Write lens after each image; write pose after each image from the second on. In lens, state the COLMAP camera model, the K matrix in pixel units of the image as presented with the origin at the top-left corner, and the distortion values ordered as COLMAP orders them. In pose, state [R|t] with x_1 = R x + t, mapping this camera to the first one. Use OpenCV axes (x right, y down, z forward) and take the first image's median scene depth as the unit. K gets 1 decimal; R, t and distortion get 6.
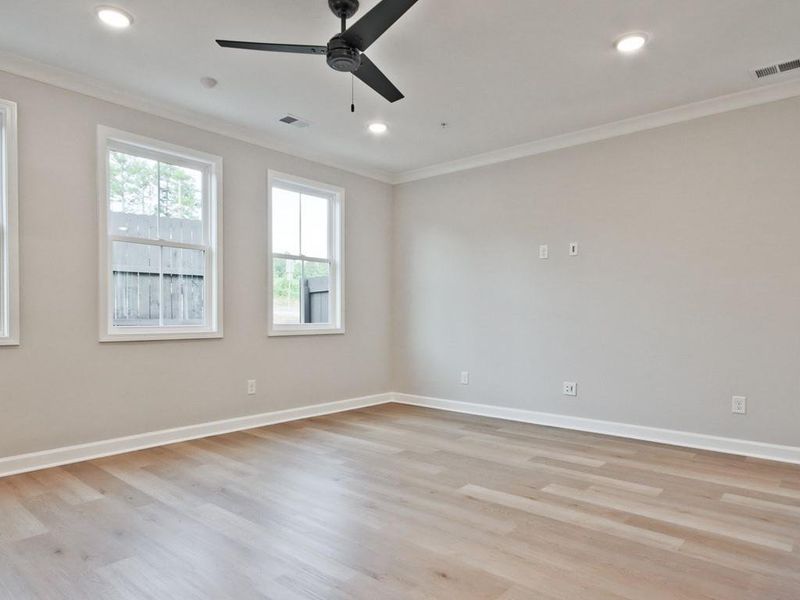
lens RADIAL K [[499.7, 0, 402.3], [0, 499.7, 323.3], [0, 0, 1]] dist [-0.018595, 0.014859]
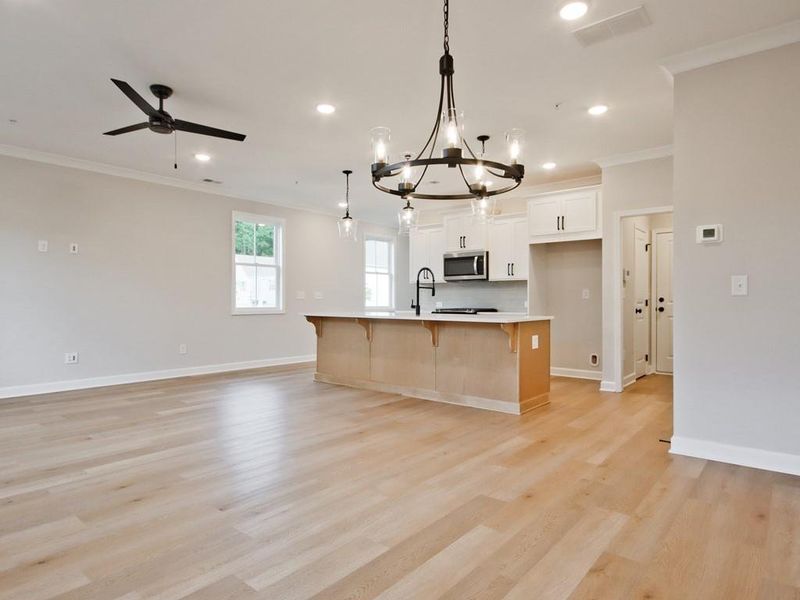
lens RADIAL K [[466.8, 0, 400.5], [0, 466.8, 301.4], [0, 0, 1]] dist [-0.013319, 0.009236]
pose [[-0.010161, -0.001733, 0.999947, -0.863036], [0.013801, 0.999903, 0.001873, -0.004078], [-0.999853, 0.013819, -0.010136, 0.180700]]
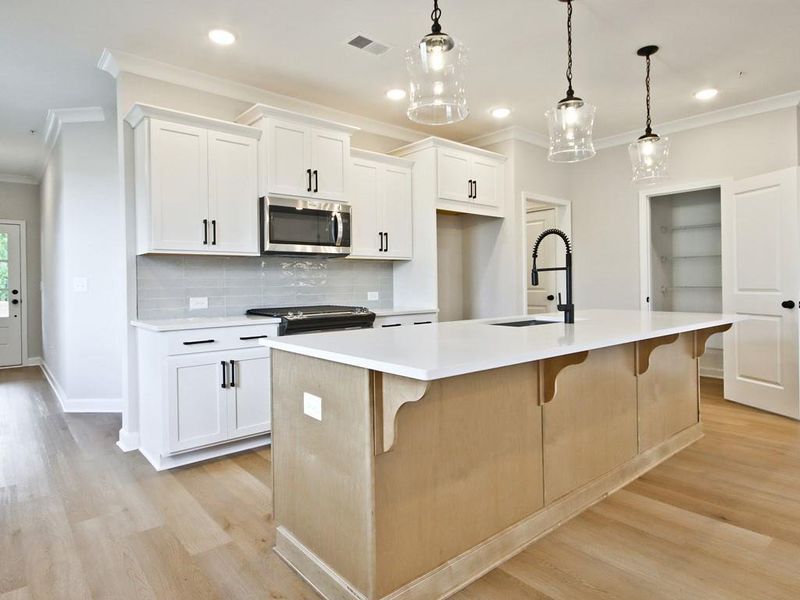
lens RADIAL K [[466.8, 0, 414.2], [0, 466.8, 279.9], [0, 0, 1]] dist [-0.013319, 0.009236]
pose [[-0.991278, 0.011329, 0.131302, 0.408192], [0.012573, 0.999884, 0.008648, -0.029309], [-0.131188, 0.010223, -0.991305, 0.722163]]
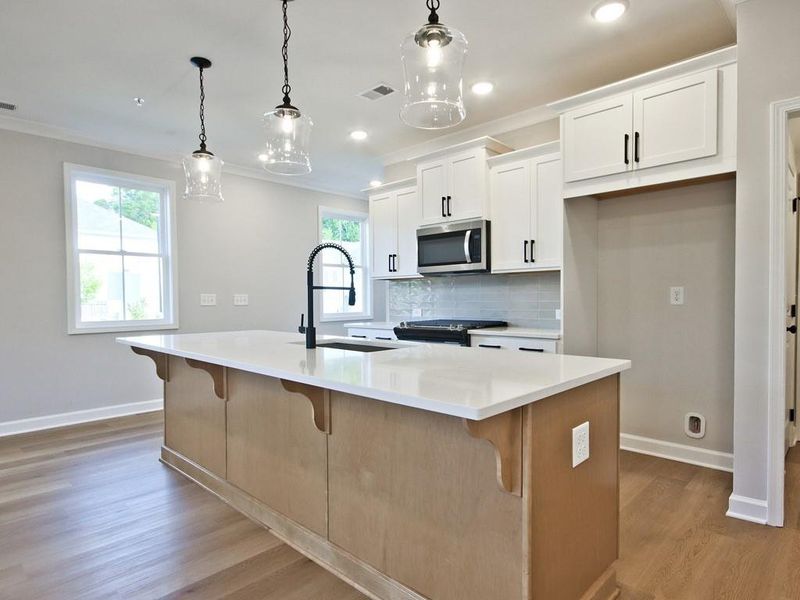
lens RADIAL K [[466.8, 0, 399.4], [0, 466.8, 312.8], [0, 0, 1]] dist [-0.013319, 0.009236]
pose [[0.060876, -0.032559, 0.997614, -0.217405], [0.023133, 0.999245, 0.031201, -0.021983], [-0.997877, 0.021178, 0.061583, -0.005792]]
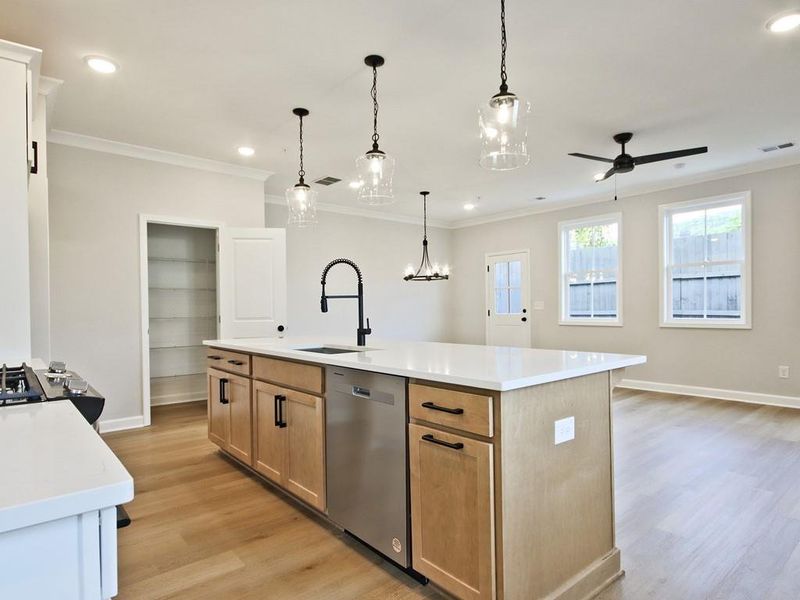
lens RADIAL K [[466.8, 0, 399.3], [0, 466.8, 305.9], [0, 0, 1]] dist [-0.013319, 0.009236]
pose [[-0.165046, -0.003881, -0.986278, 0.928226], [-0.003286, 0.999989, -0.003385, -0.021300], [0.986280, 0.002682, -0.165057, 0.290208]]
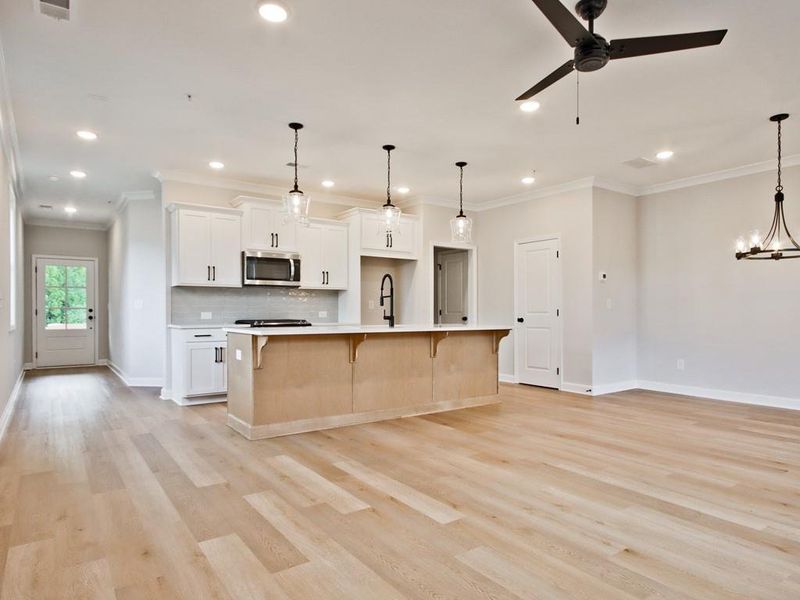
lens RADIAL K [[499.7, 0, 395.8], [0, 499.7, 307.6], [0, 0, 1]] dist [-0.018595, 0.014859]
pose [[-0.966235, 0.000512, 0.257660, 0.000826], [0.002787, 0.999960, 0.008463, -0.020156], [-0.257646, 0.008895, -0.966199, 1.202317]]
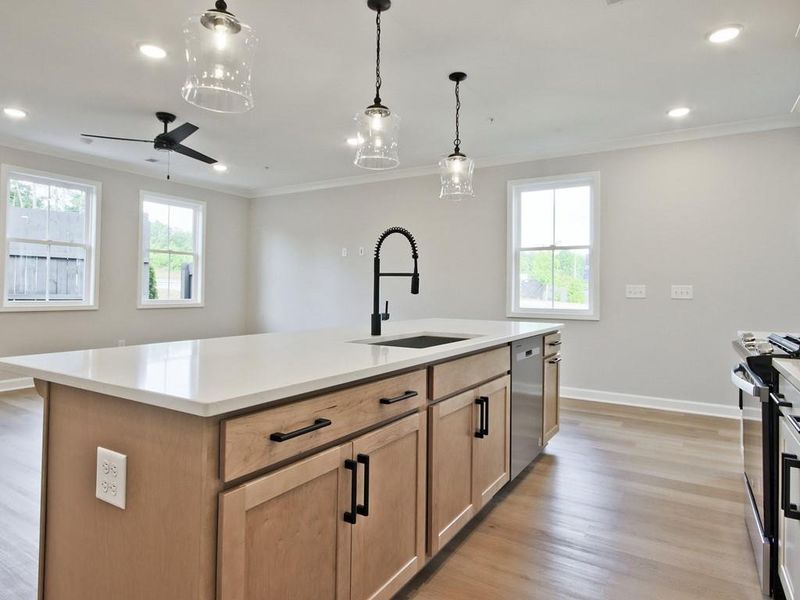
lens RADIAL K [[467.3, 0, 425.6], [0, 467.3, 282.8], [0, 0, 1]] dist [-0.003717, -0.004399]
pose [[0.981570, 0.014273, 0.190569, 0.253392], [-0.008145, 0.999425, -0.032903, -0.010024], [-0.190929, 0.030744, 0.981122, -0.402291]]
